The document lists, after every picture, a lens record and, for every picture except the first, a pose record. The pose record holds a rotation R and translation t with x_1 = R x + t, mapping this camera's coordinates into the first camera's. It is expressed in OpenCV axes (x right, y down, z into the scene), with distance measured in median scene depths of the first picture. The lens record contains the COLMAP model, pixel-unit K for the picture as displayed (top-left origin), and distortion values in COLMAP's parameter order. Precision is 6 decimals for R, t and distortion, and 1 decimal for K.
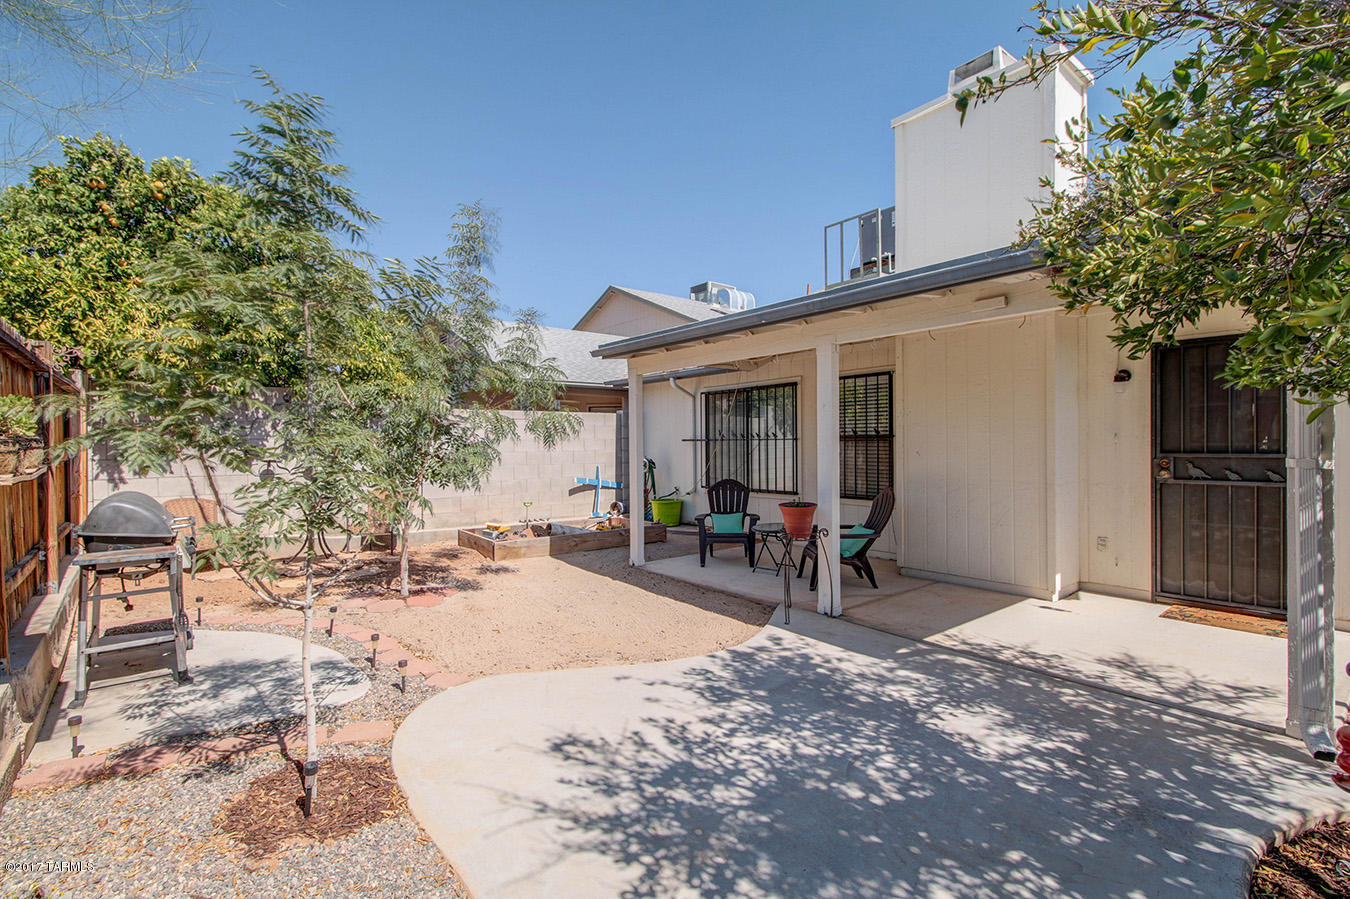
lens RADIAL K [[614.5, 0, 675.6], [0, 614.5, 444.1], [0, 0, 1]] dist [0.015045, -0.002500]
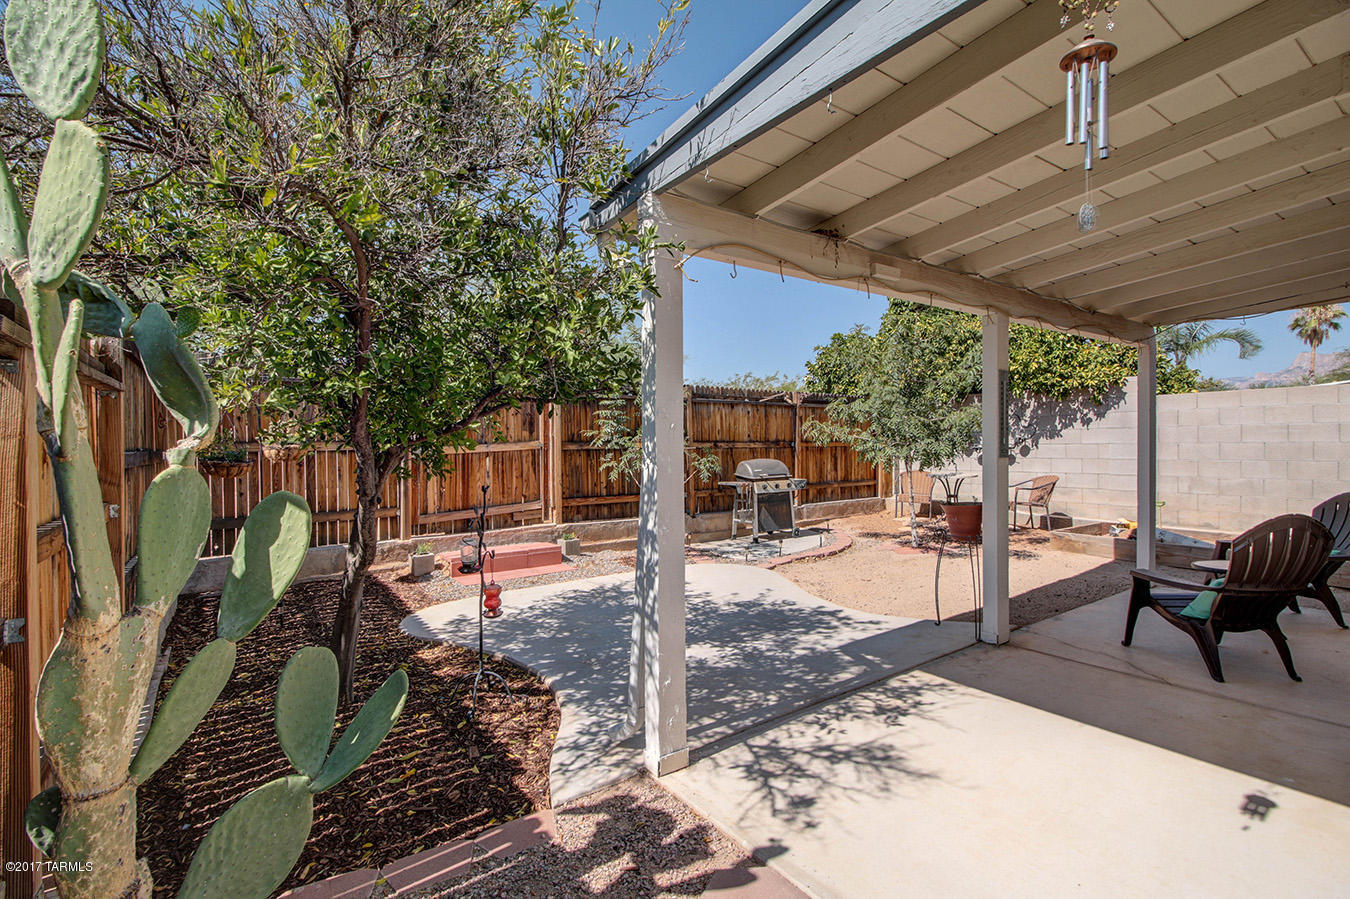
lens RADIAL K [[614.5, 0, 677.3], [0, 614.5, 454.9], [0, 0, 1]] dist [0.015045, -0.002500]
pose [[-0.077704, 0.000687, -0.996976, 1.470023], [-0.007200, 0.999973, 0.001250, 0.031044], [0.996950, 0.007275, -0.077697, 0.869058]]
